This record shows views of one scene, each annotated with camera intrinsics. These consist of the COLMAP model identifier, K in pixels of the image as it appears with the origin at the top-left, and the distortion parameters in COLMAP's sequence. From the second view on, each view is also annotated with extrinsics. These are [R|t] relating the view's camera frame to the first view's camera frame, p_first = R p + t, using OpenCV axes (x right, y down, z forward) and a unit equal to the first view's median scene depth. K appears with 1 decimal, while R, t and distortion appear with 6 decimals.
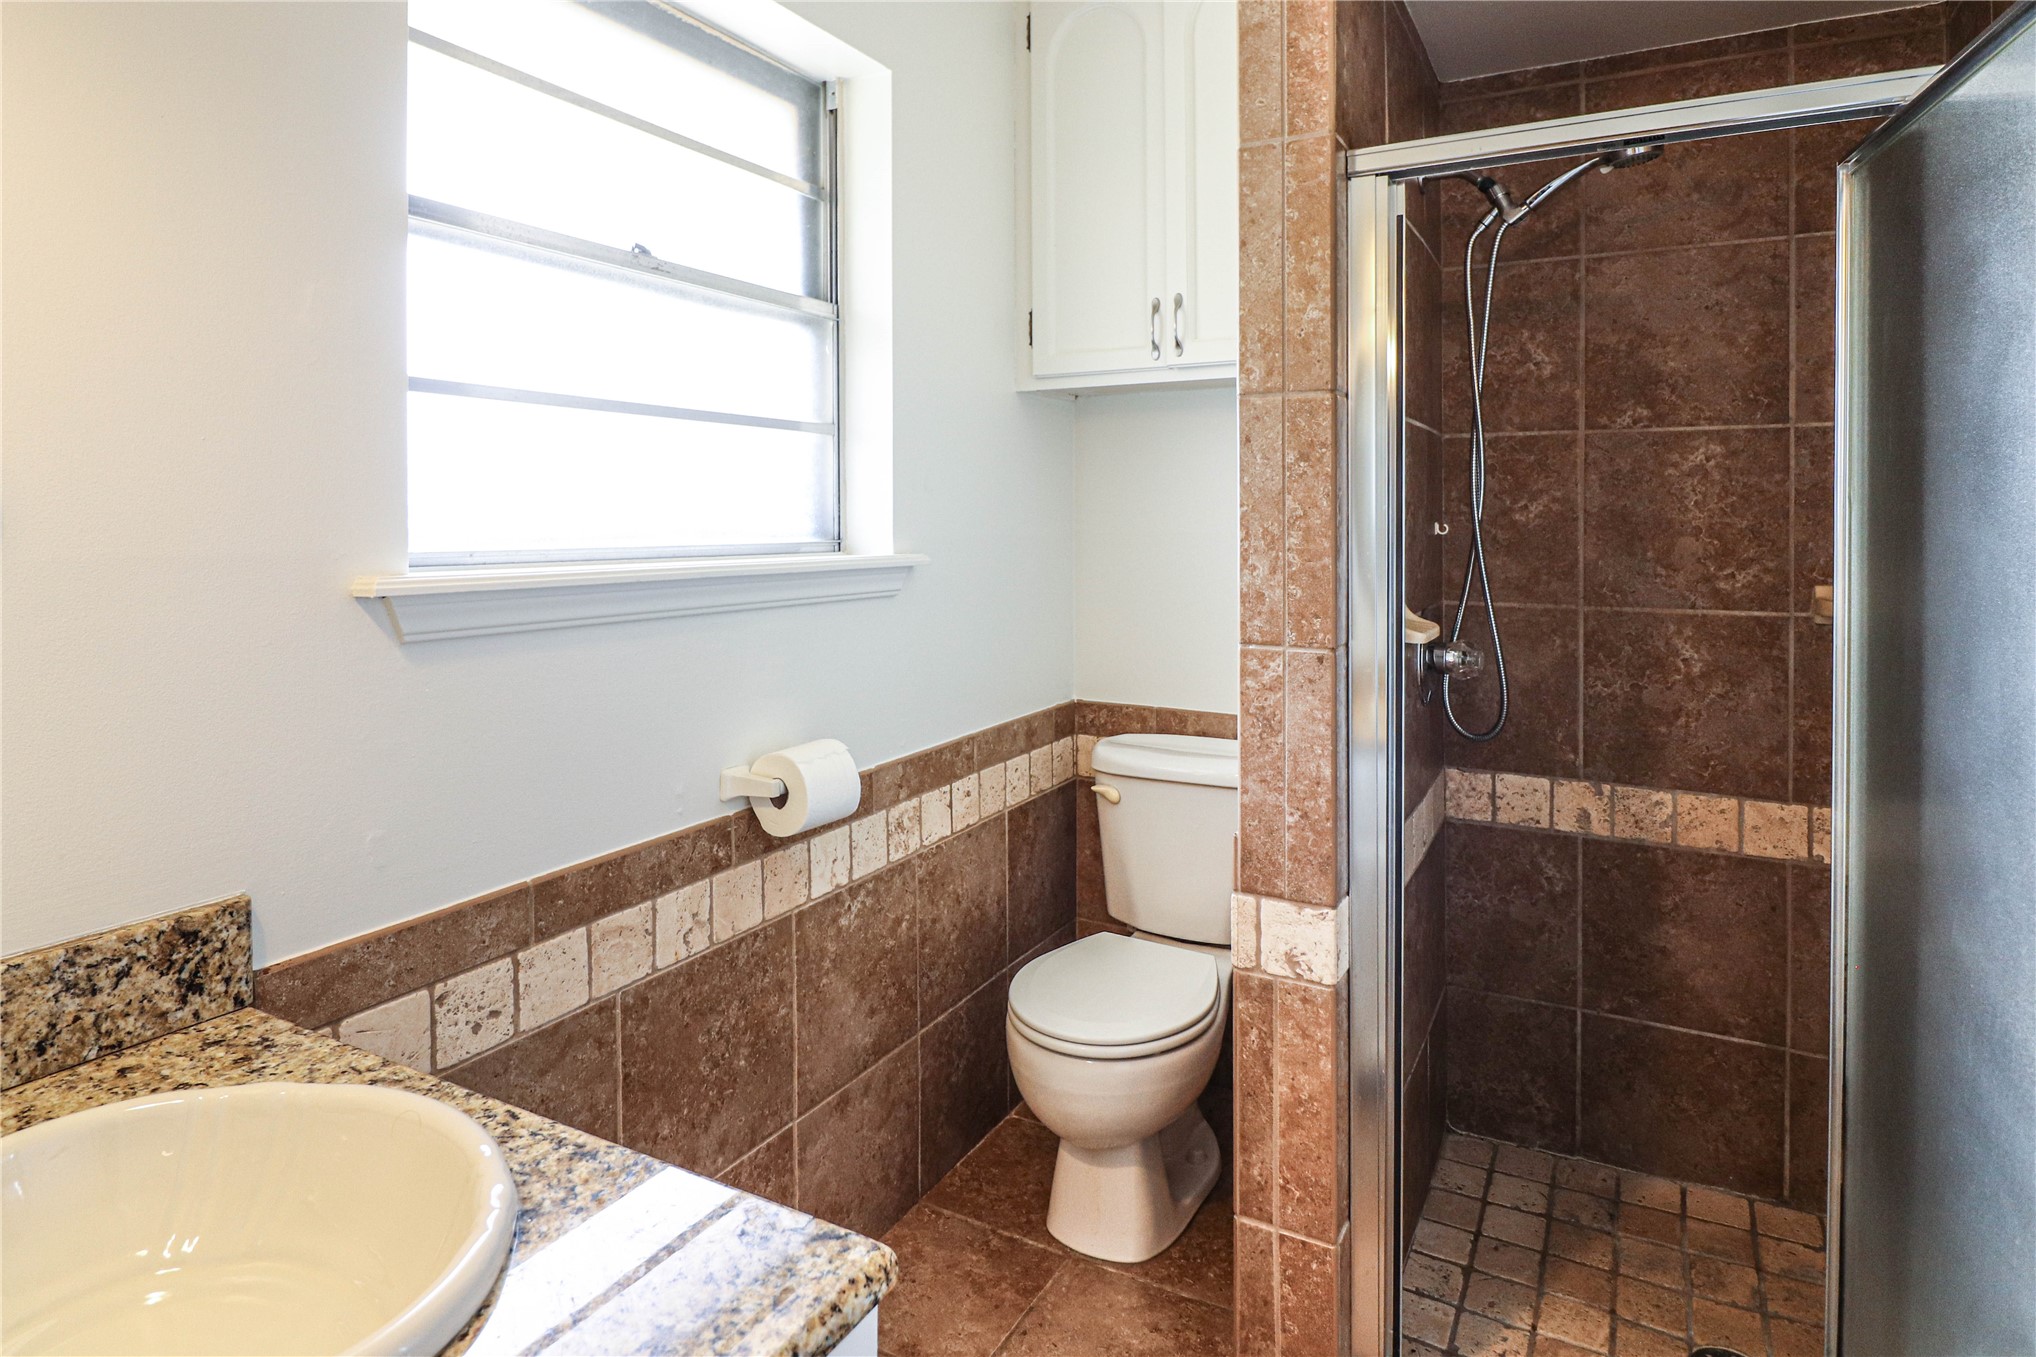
lens RADIAL K [[1011.9, 0, 994.2], [0, 1011.9, 630.0], [0, 0, 1]] dist [0.002556, -0.009465]
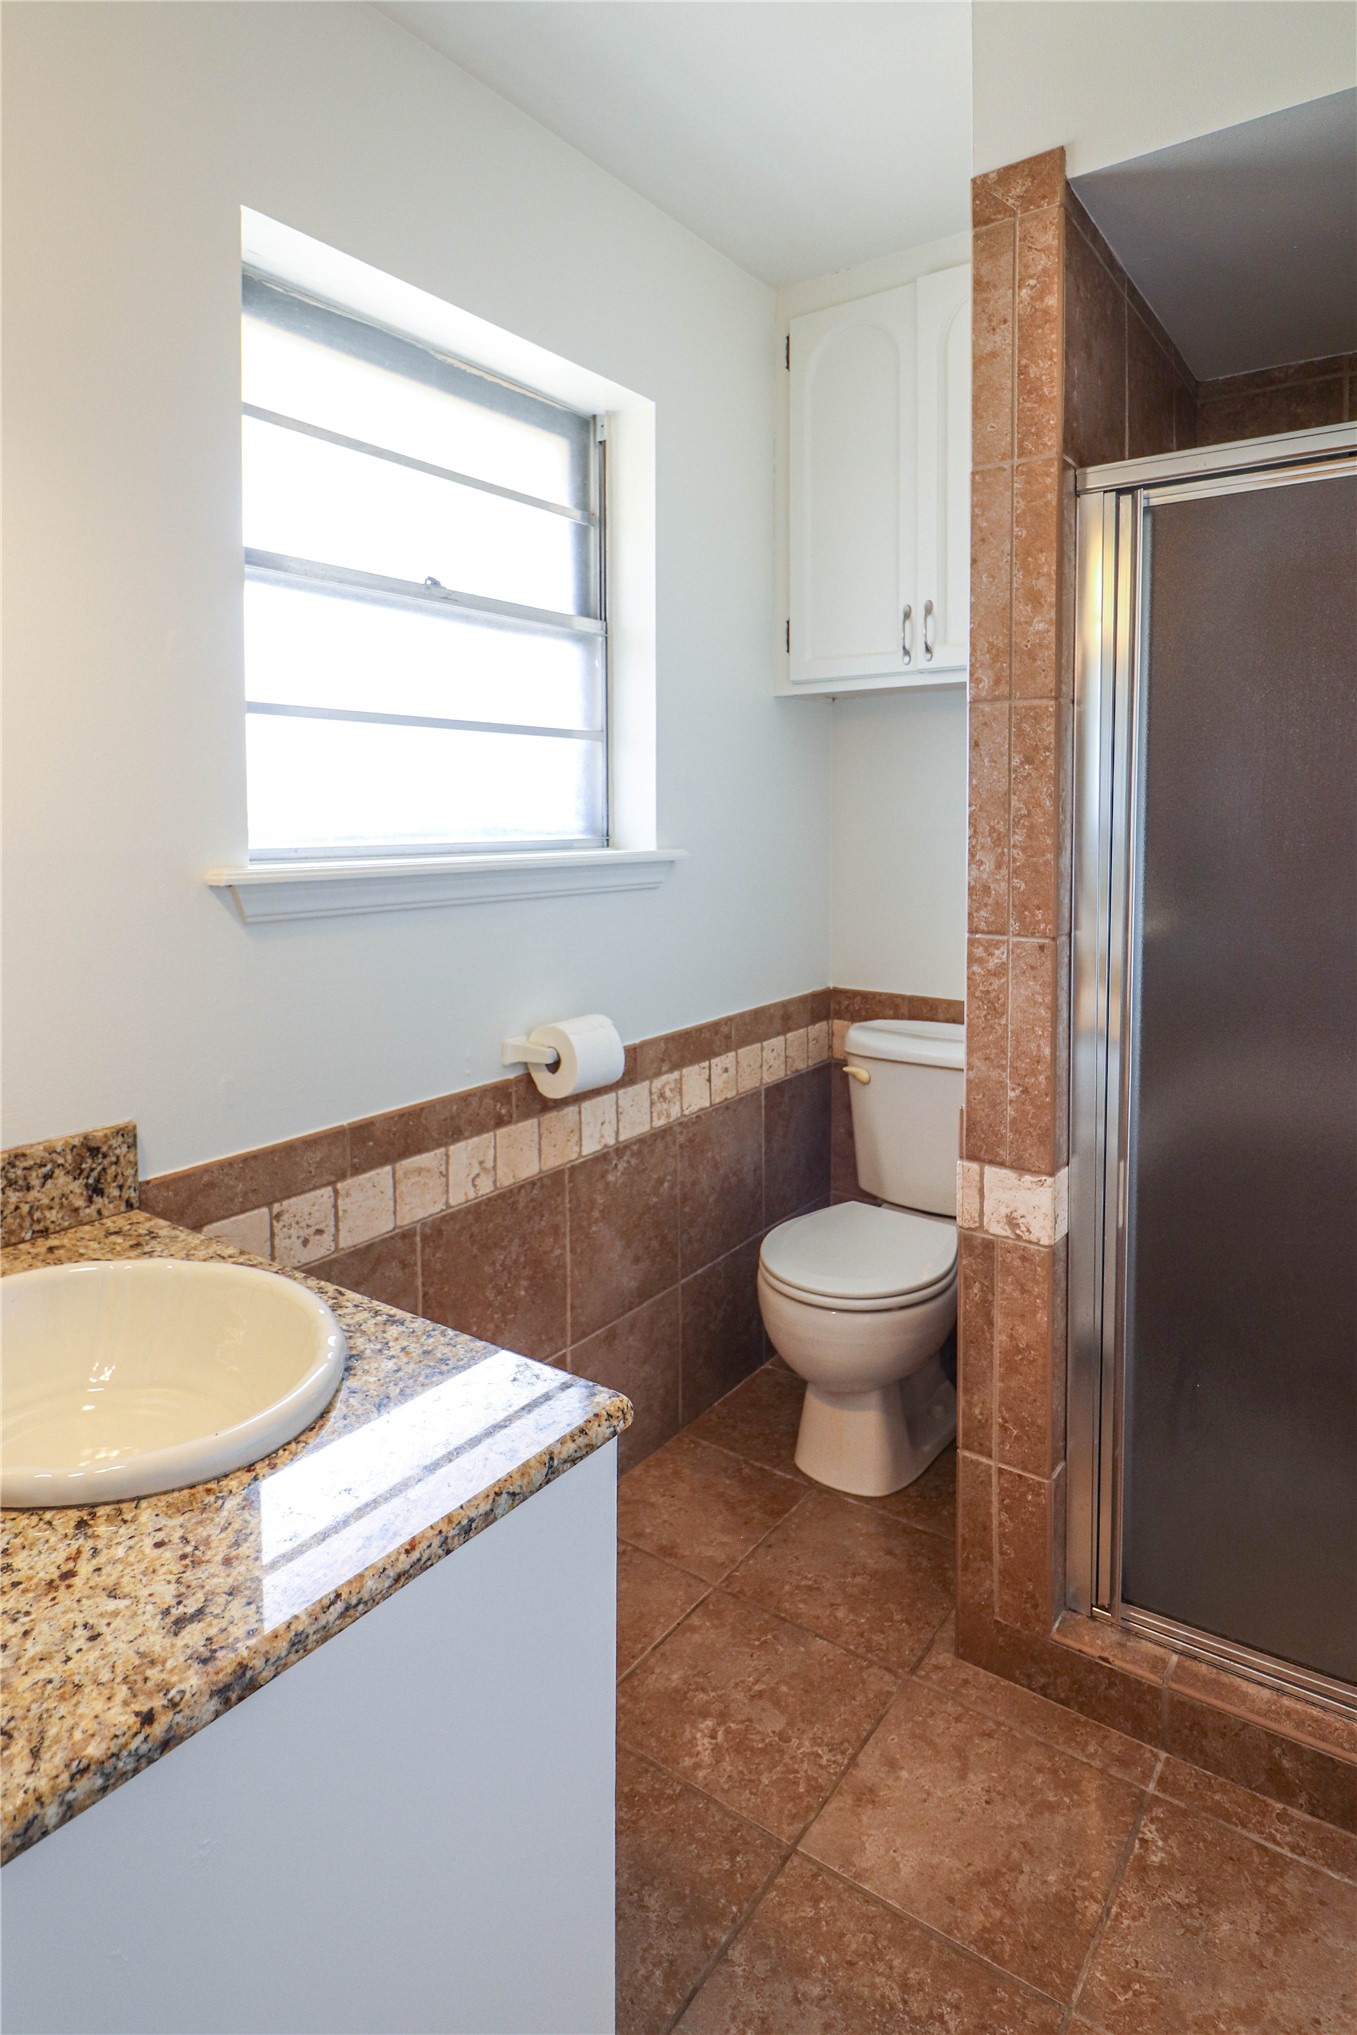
lens RADIAL K [[1011.4, 0, 680.7], [0, 1011.4, 986.4], [0, 0, 1]] dist [0.002556, -0.009465]
pose [[0.995271, 0.013837, -0.096146, 0.039579], [-0.007927, 0.998070, 0.061586, 0.006252], [0.096812, -0.060532, 0.993460, -0.115944]]
